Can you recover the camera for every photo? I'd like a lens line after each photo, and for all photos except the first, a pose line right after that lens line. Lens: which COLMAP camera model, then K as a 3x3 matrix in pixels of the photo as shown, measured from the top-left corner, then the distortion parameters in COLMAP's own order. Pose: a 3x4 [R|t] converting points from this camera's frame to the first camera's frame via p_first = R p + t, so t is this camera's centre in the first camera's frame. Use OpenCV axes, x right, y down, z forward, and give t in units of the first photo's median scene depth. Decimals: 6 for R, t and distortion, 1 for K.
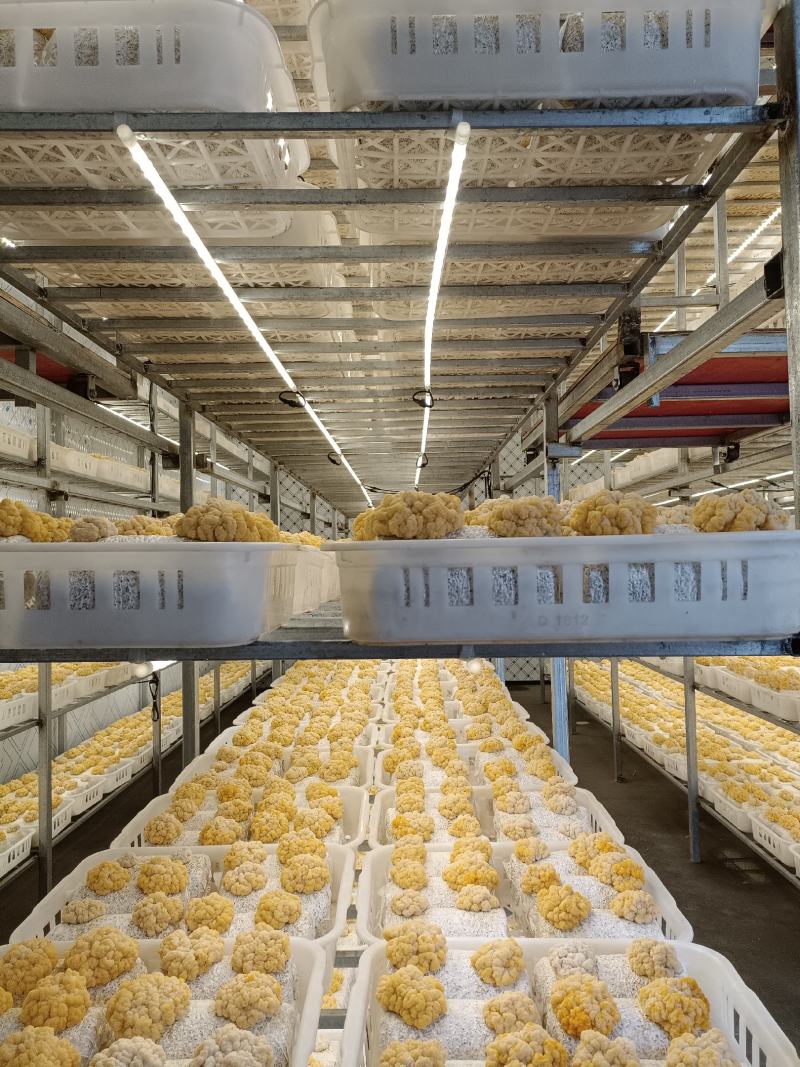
lens RADIAL K [[779.9, 0, 394.4], [0, 779.9, 530.5], [0, 0, 1]] dist [0.043643, -0.044015]
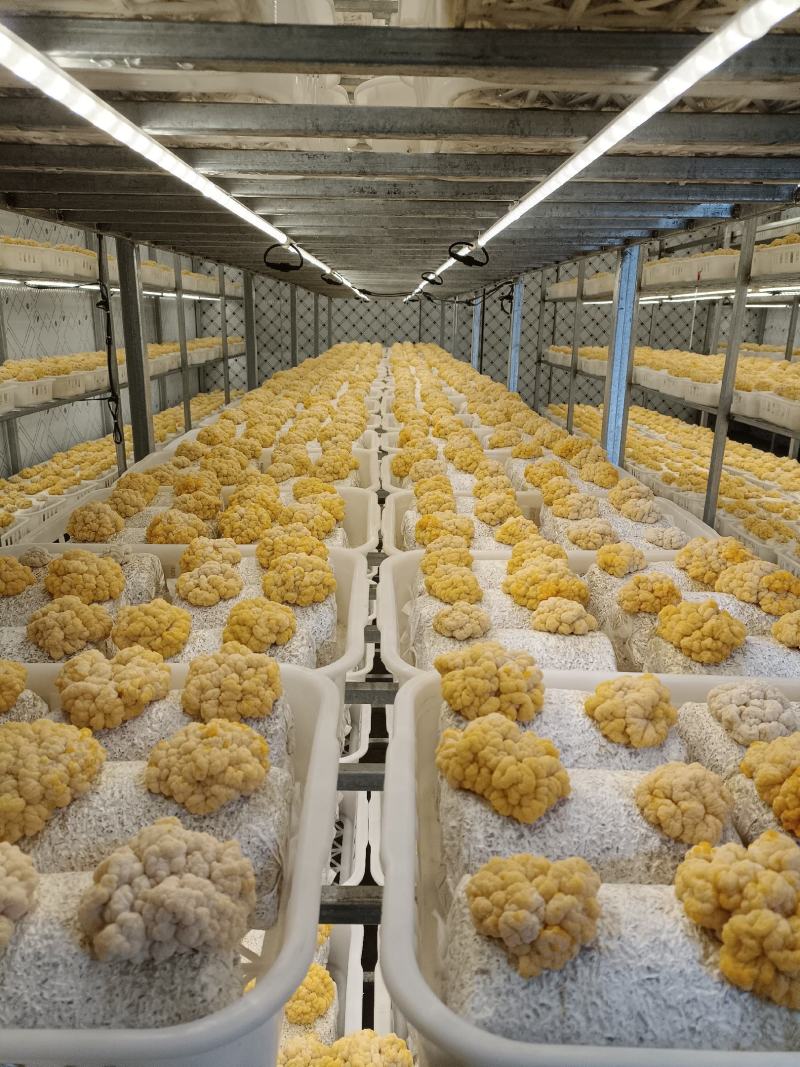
lens RADIAL K [[779.9, 0, 395.3], [0, 779.9, 533.5], [0, 0, 1]] dist [0.043643, -0.044015]
pose [[0.999051, 0.026414, 0.034628, -0.057405], [-0.035823, 0.950573, 0.308427, 0.197289], [-0.024769, -0.309375, 0.950618, 0.388973]]
